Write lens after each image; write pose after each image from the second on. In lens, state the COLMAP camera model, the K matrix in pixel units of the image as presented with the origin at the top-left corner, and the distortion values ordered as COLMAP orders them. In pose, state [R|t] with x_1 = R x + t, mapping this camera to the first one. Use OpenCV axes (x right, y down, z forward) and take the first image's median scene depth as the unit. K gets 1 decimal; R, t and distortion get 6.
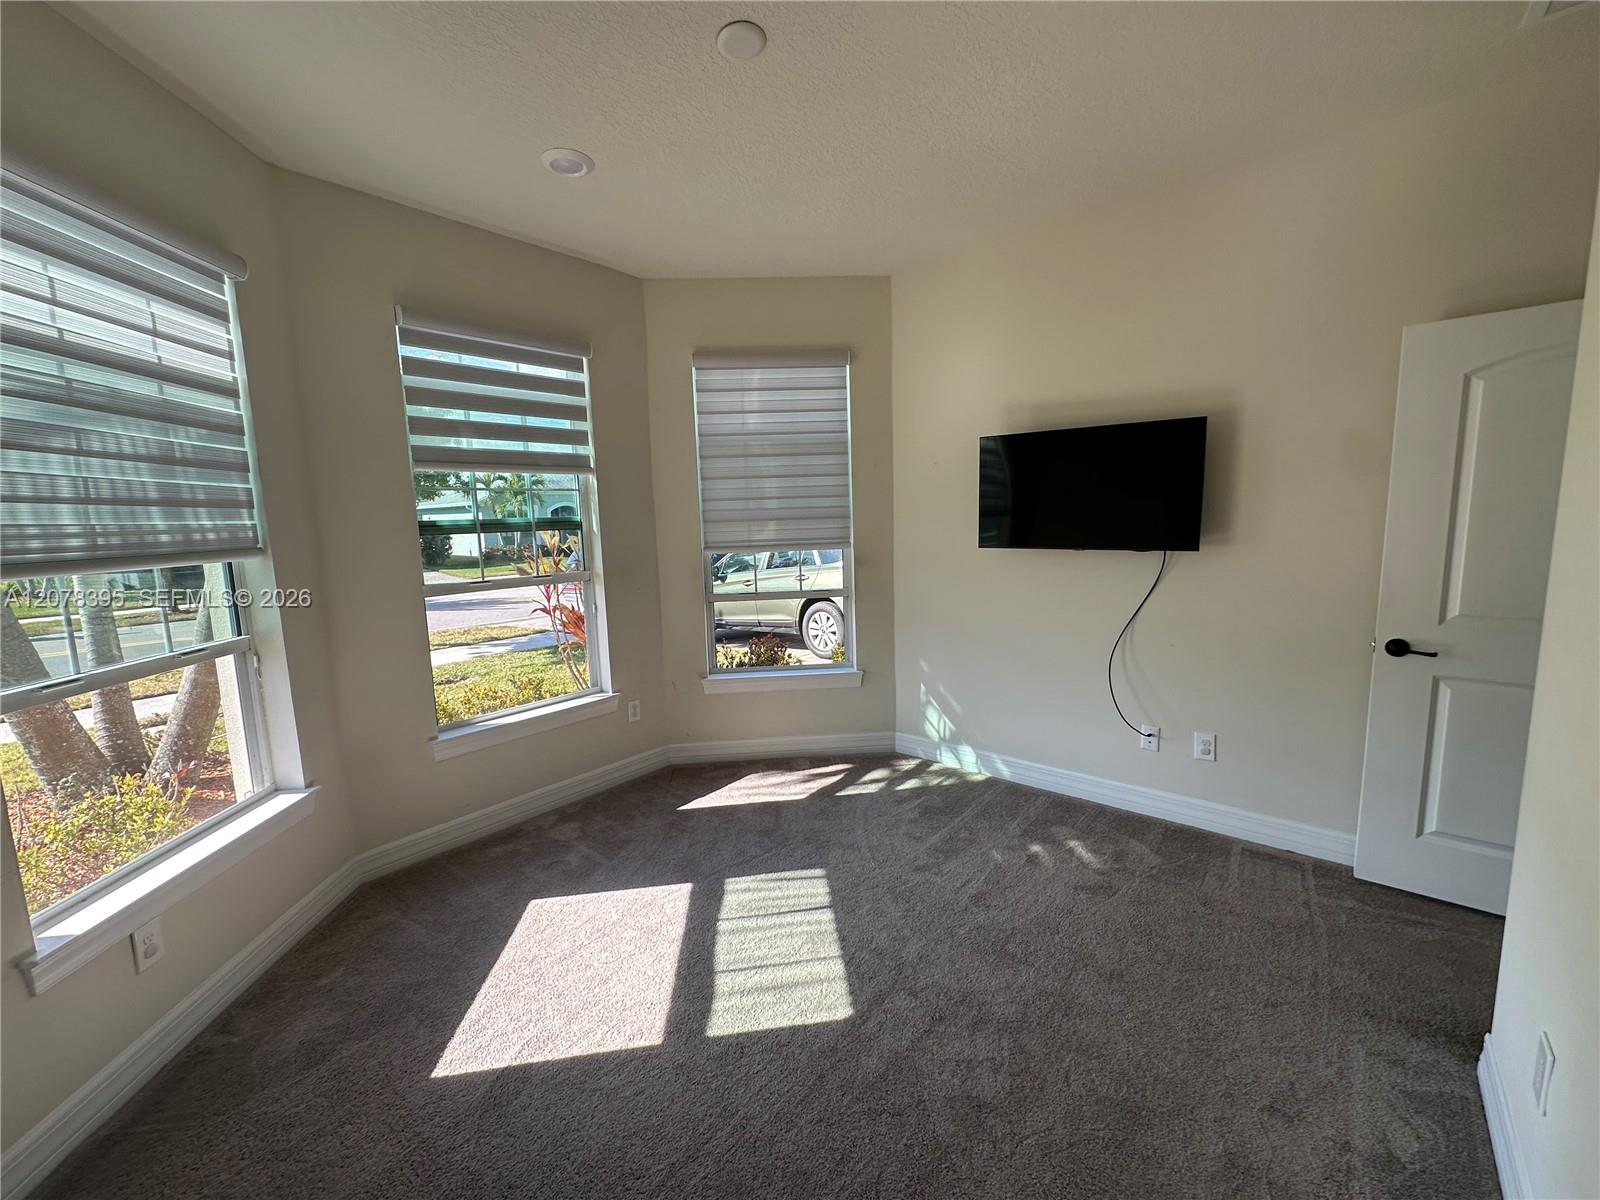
lens RADIAL K [[640.9, 0, 800.5], [0, 640.9, 599.9], [0, 0, 1]] dist [-0.004438, 0.000965]
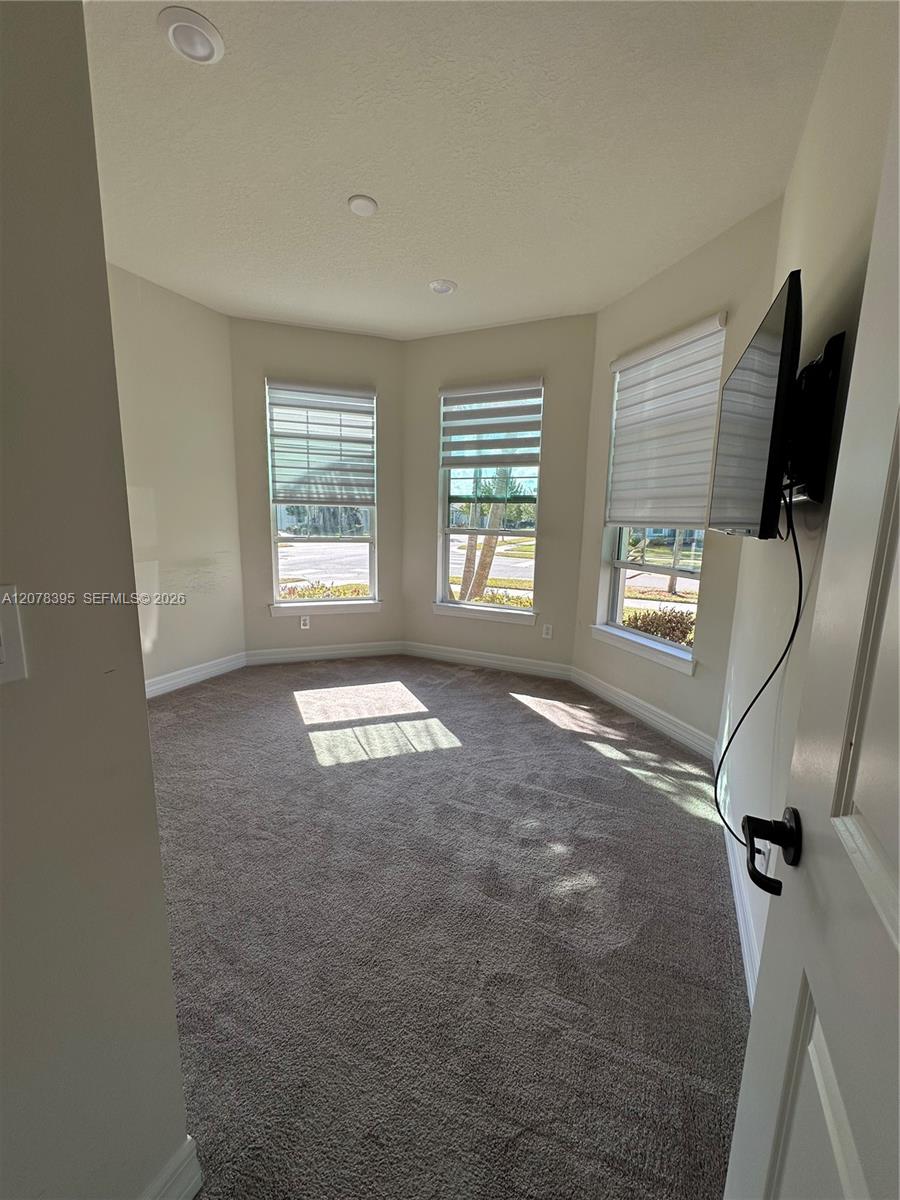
lens RADIAL K [[480.7, 0, 449.2], [0, 480.7, 600.5], [0, 0, 1]] dist [-0.004438, 0.000965]
pose [[0.265288, 0.200516, -0.943088, 0.917230], [-0.153437, 0.974450, 0.164023, -0.050196], [0.951882, 0.101191, 0.289277, 0.619950]]
